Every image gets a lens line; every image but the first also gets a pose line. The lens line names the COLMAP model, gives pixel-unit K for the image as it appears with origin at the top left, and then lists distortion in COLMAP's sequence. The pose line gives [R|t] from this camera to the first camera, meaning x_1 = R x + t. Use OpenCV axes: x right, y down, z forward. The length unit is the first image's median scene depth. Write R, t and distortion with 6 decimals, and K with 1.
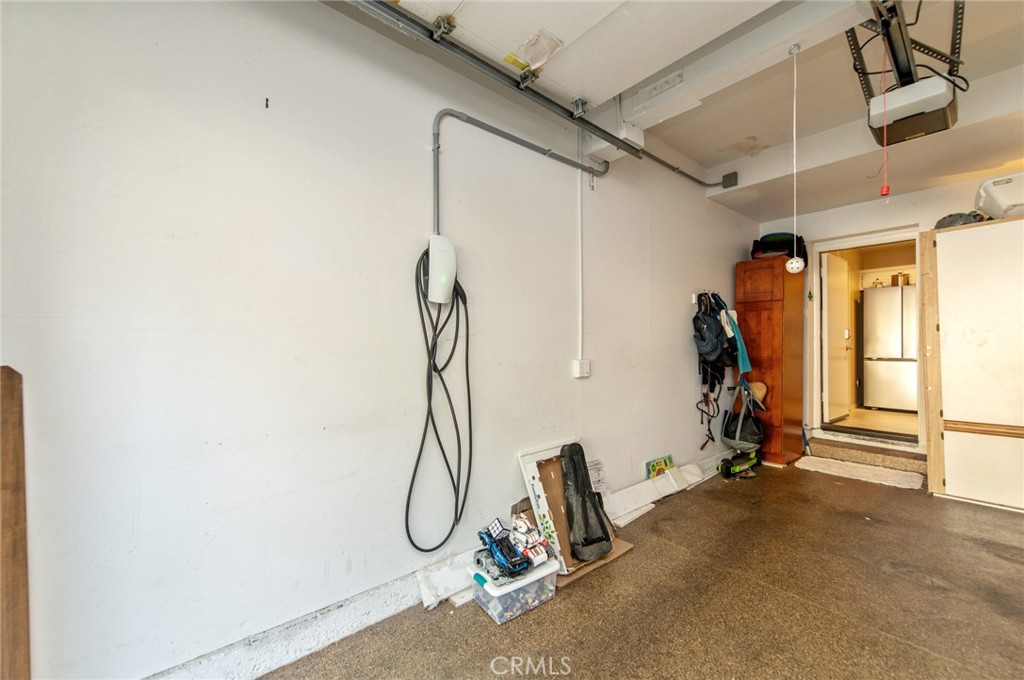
lens RADIAL K [[395.8, 0, 512.0], [0, 395.8, 340.0], [0, 0, 1]] dist [0.000858, 0.000027]
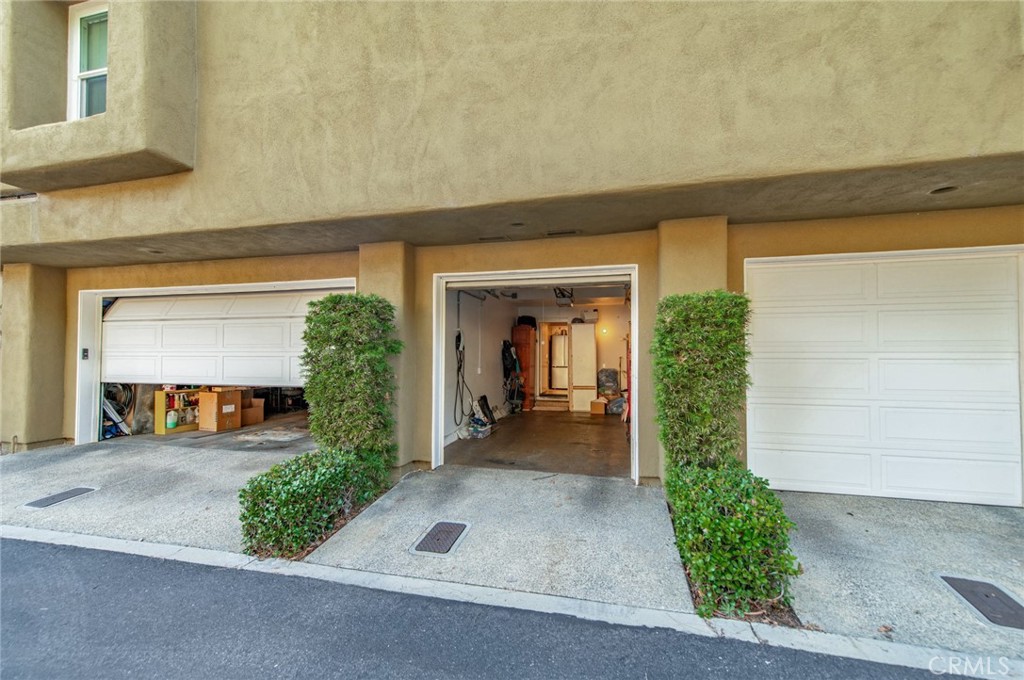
lens RADIAL K [[395.8, 0, 512.0], [0, 395.8, 340.0], [0, 0, 1]] dist [0.000858, 0.000027]
pose [[0.806487, 0.027629, 0.590605, -0.914750], [-0.010686, 0.999426, -0.032162, -0.044572], [-0.591155, 0.019627, 0.806319, -0.991919]]
